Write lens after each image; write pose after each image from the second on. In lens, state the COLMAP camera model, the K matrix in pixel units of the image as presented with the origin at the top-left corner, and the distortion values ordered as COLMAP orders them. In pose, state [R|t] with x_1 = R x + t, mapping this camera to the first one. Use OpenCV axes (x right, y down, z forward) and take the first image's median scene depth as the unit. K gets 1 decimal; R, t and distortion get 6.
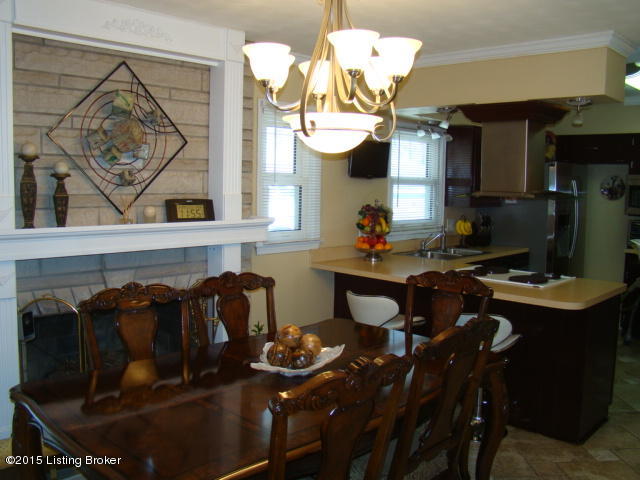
lens RADIAL K [[591.8, 0, 320.0], [0, 591.8, 240.0], [0, 0, 1]] dist [-0.140903, 0.029268]
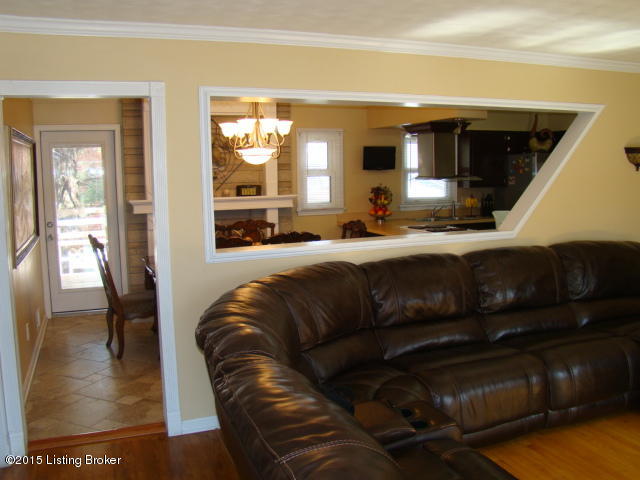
lens RADIAL K [[591.8, 0, 320.0], [0, 591.8, 240.0], [0, 0, 1]] dist [-0.140903, 0.029268]
pose [[0.905673, 0.017156, -0.423631, 0.653655], [-0.010074, 0.999770, 0.018951, 0.058583], [0.423858, -0.012895, 0.905637, -0.540667]]
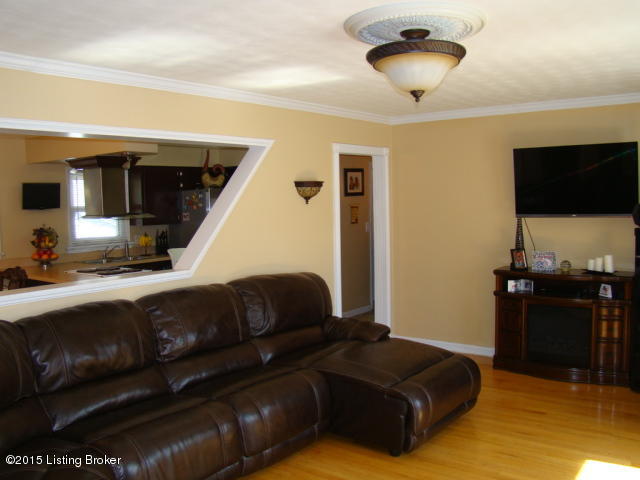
lens RADIAL K [[591.8, 0, 320.0], [0, 591.8, 240.0], [0, 0, 1]] dist [-0.140903, 0.029268]
pose [[0.993821, -0.047963, 0.100094, 0.647109], [0.051519, 0.998119, -0.033242, 0.053039], [-0.098312, 0.038193, 0.994422, -0.466372]]
